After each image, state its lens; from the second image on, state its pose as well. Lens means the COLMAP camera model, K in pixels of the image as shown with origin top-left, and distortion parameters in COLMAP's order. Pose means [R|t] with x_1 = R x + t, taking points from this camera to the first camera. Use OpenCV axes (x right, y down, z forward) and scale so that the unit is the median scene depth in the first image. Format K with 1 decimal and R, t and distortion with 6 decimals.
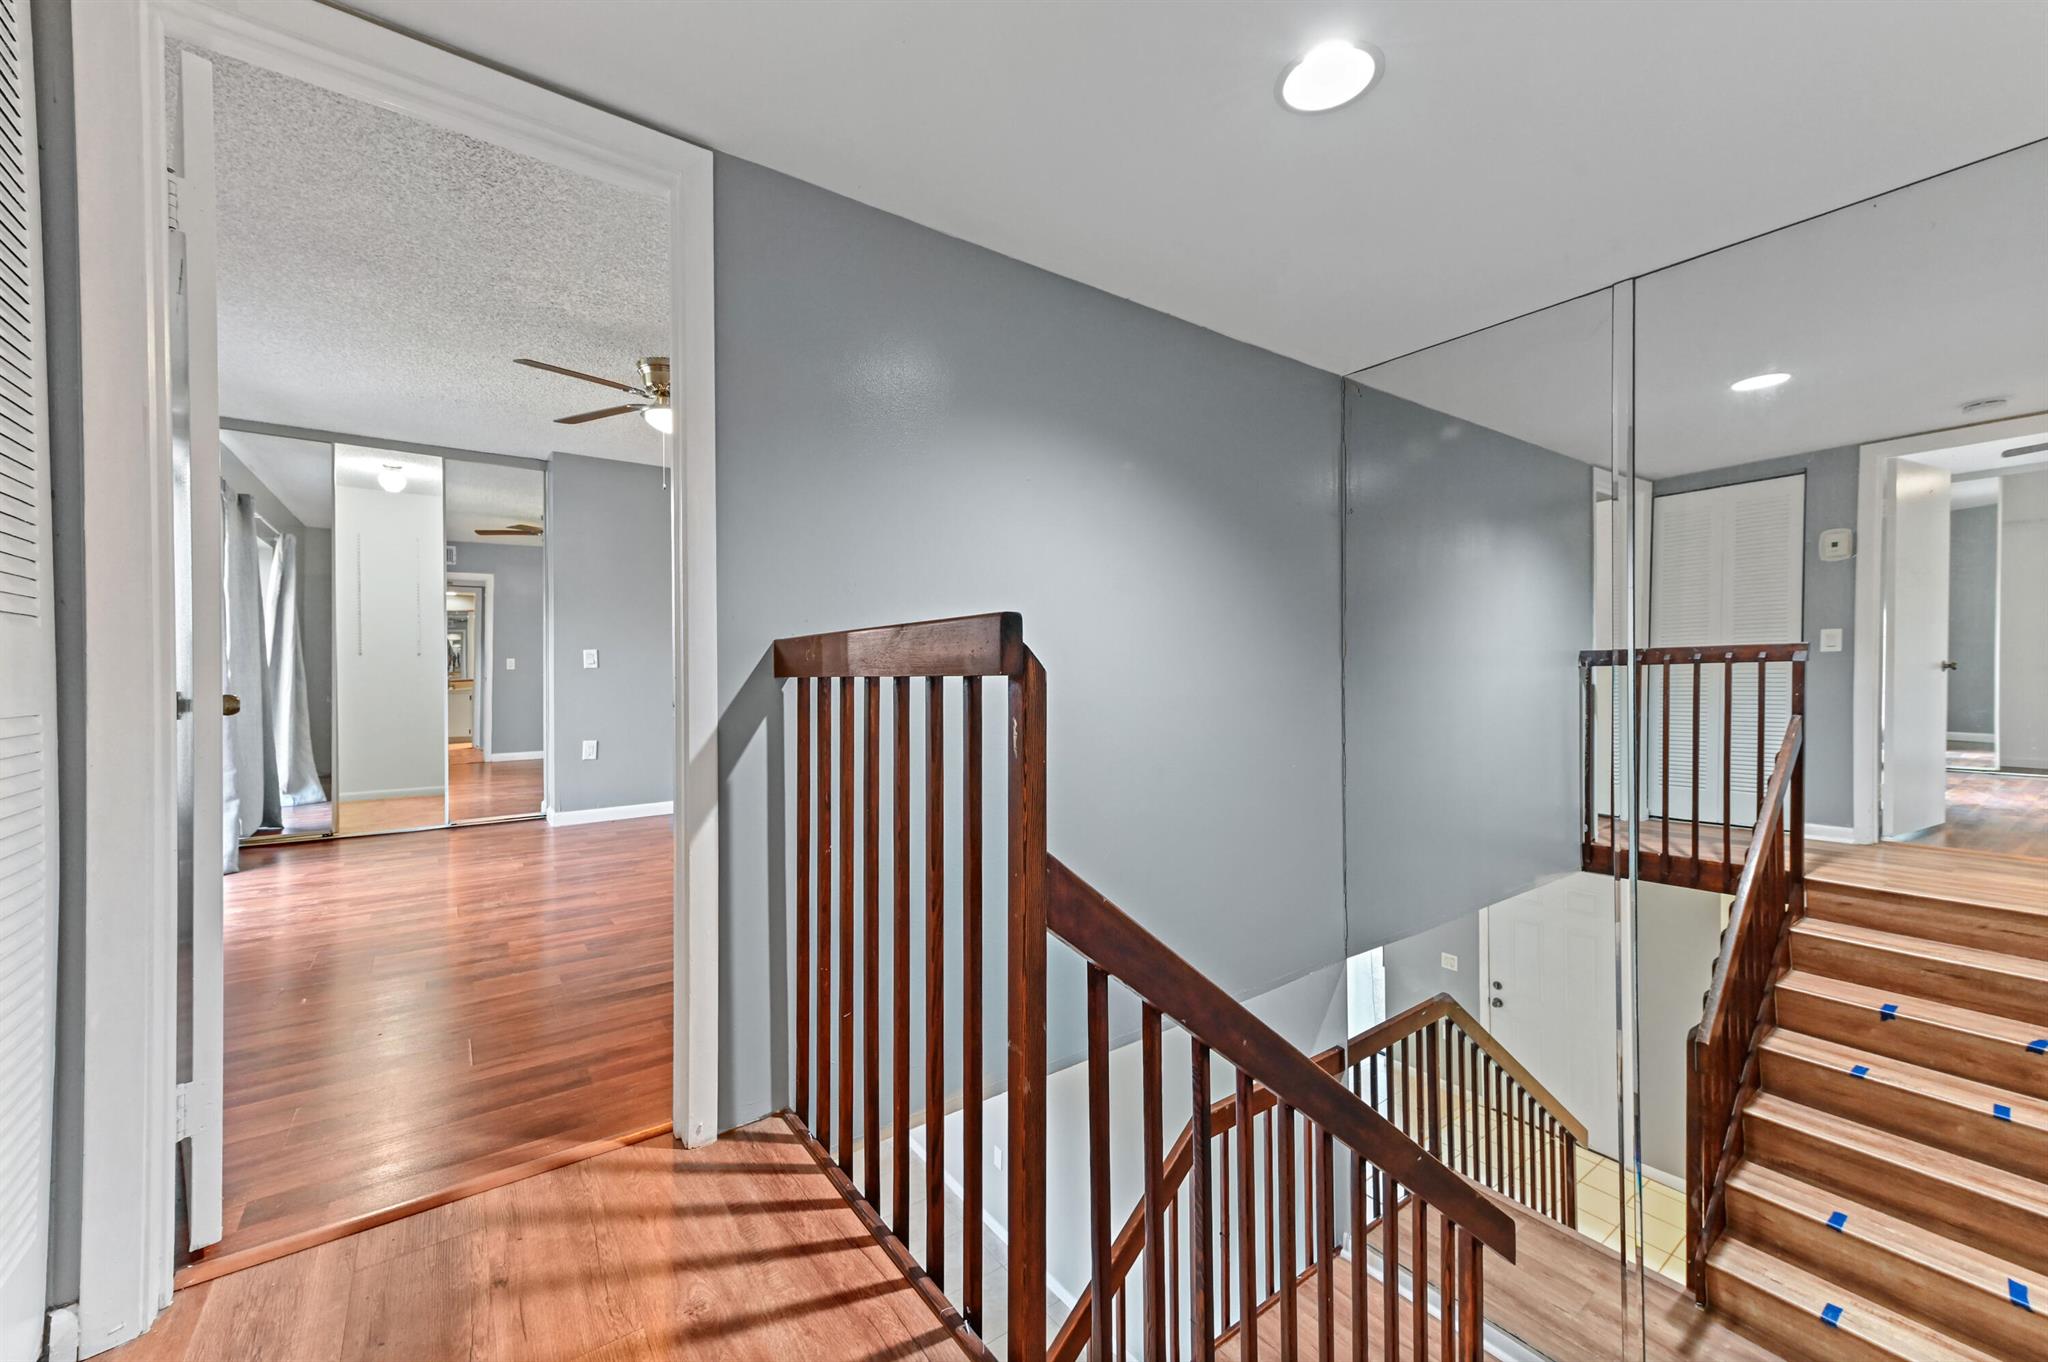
lens RADIAL K [[781.4, 0, 1024.0], [0, 781.4, 681.0], [0, 0, 1]] dist [0.001765, 0.000079]
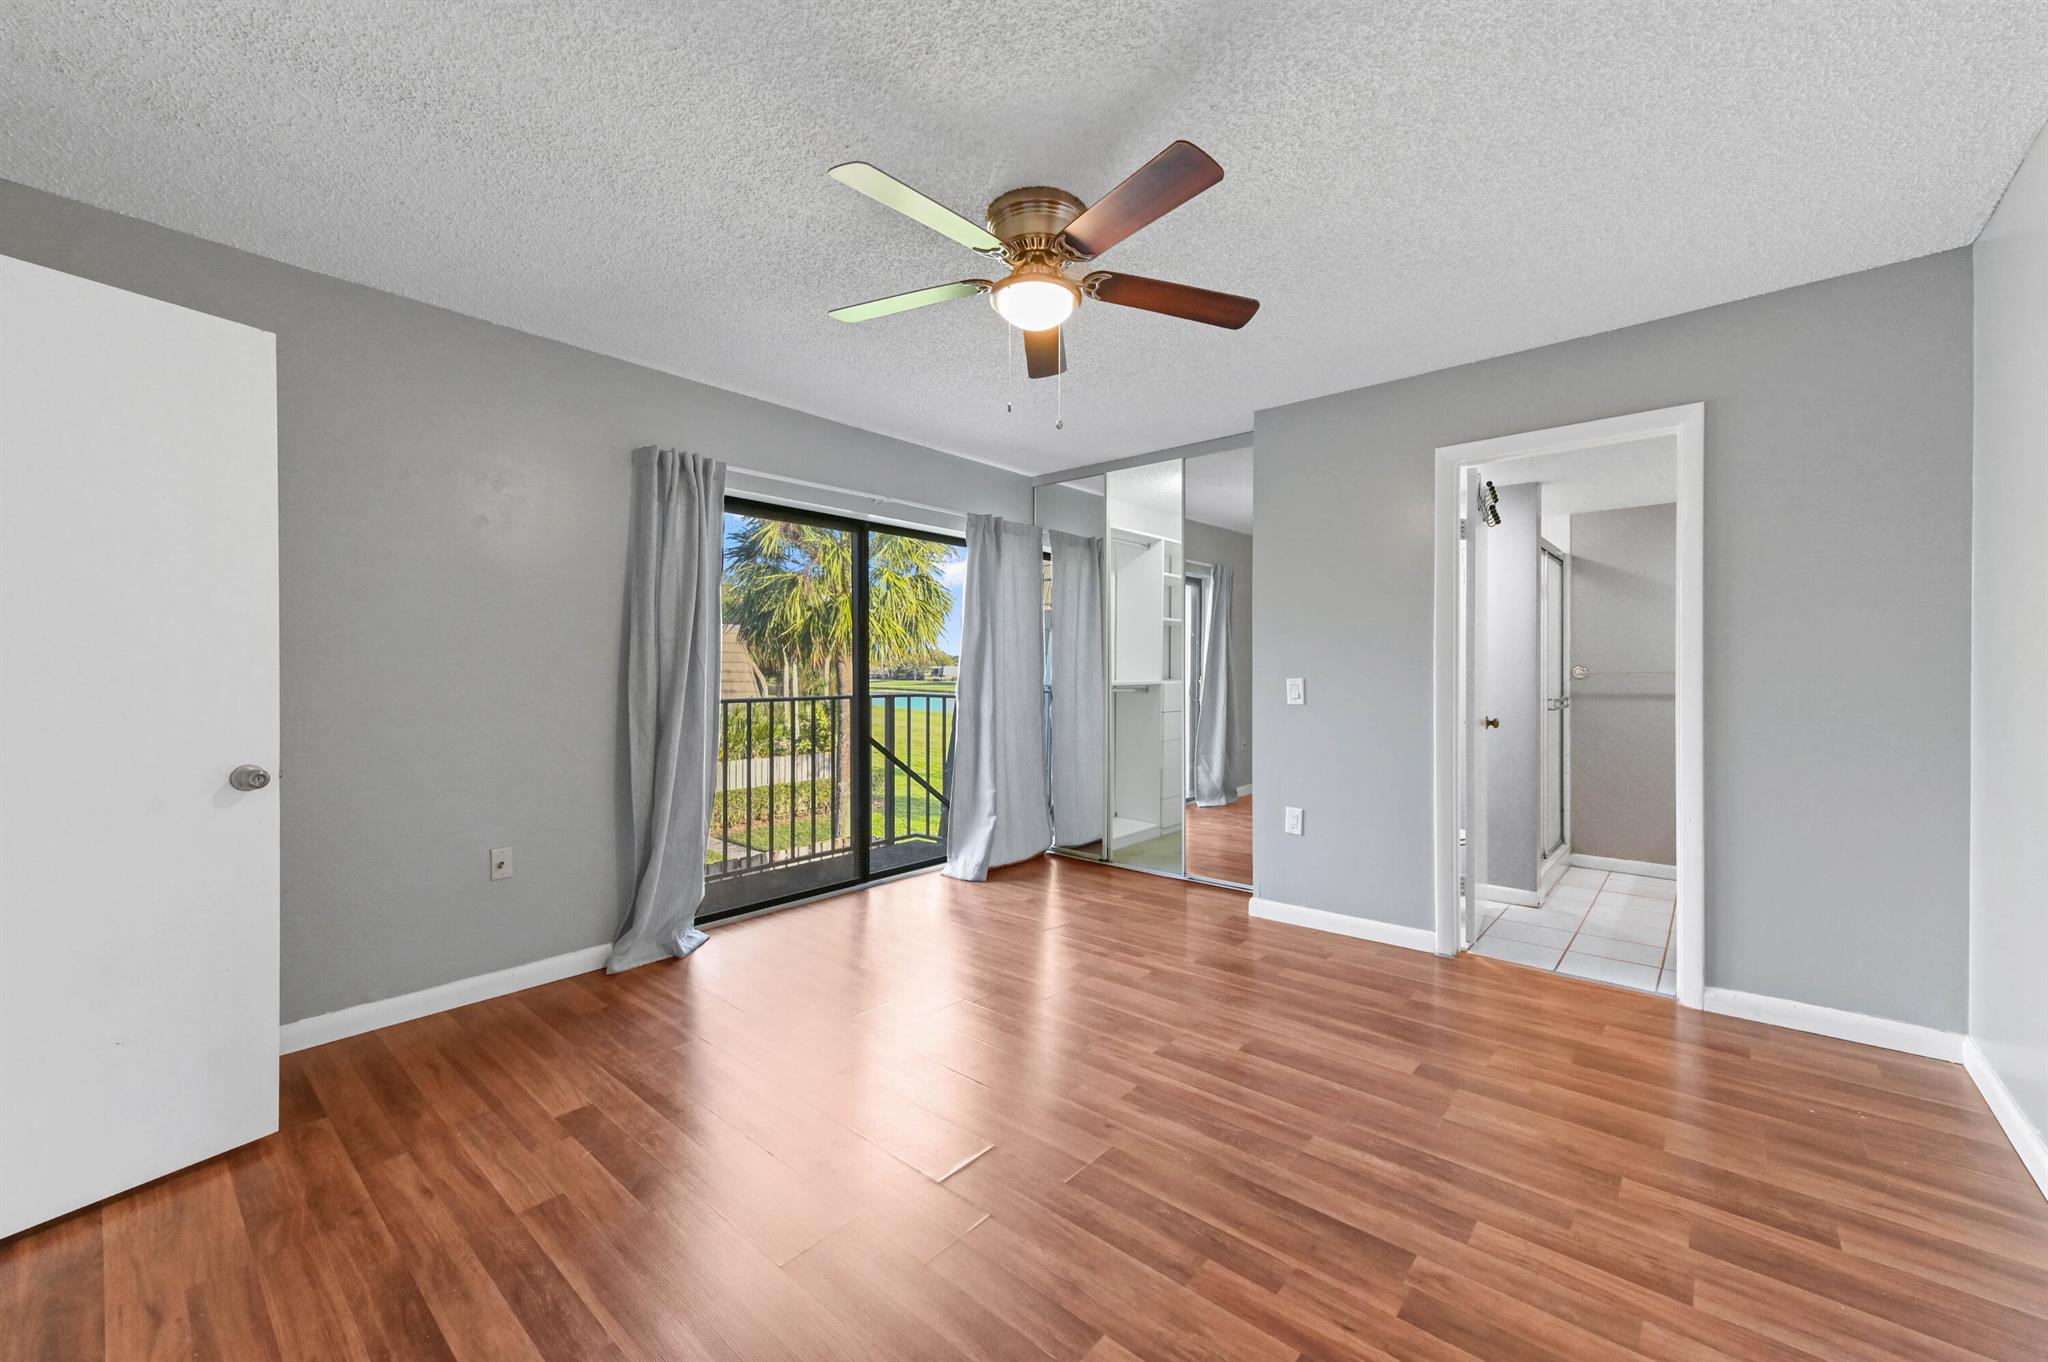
lens RADIAL K [[781.4, 0, 1024.0], [0, 781.4, 681.0], [0, 0, 1]] dist [0.001765, 0.000079]
pose [[0.239919, 0.015195, -0.970674, 0.068205], [-0.011399, 0.999853, 0.012834, -0.044007], [0.970726, 0.007985, 0.240057, 0.598787]]
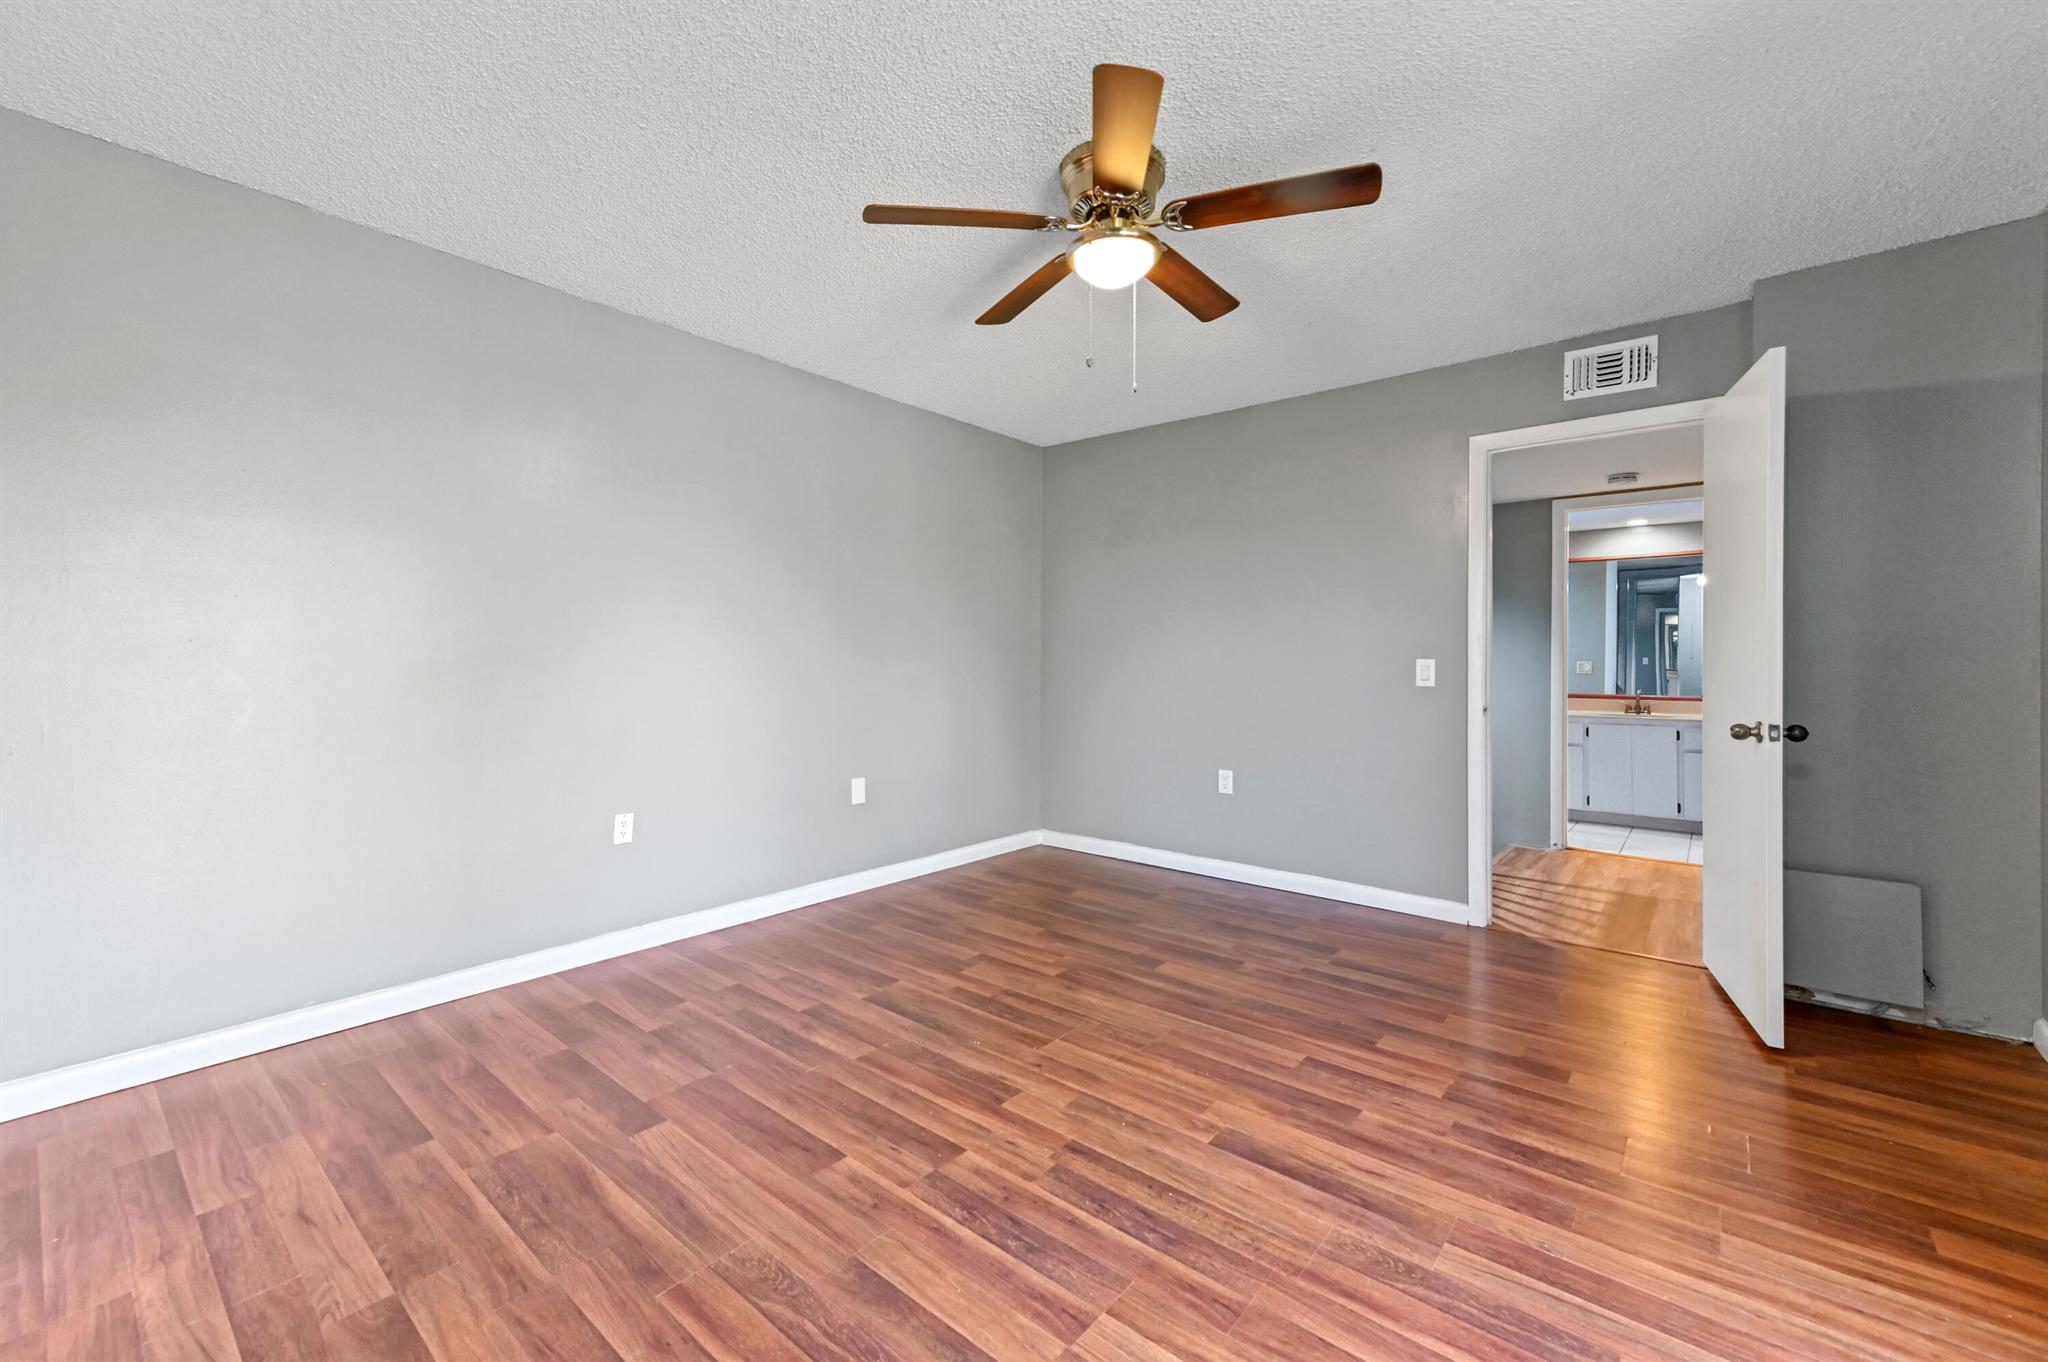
lens RADIAL K [[864.4, 0, 991.2], [0, 864.4, 655.8], [0, 0, 1]] dist [0.016774, -0.000094]
pose [[-0.225009, 0.009407, 0.974311, -0.730500], [0.009216, 0.999929, -0.007526, -0.033360], [-0.974313, 0.007286, -0.225080, 0.857854]]
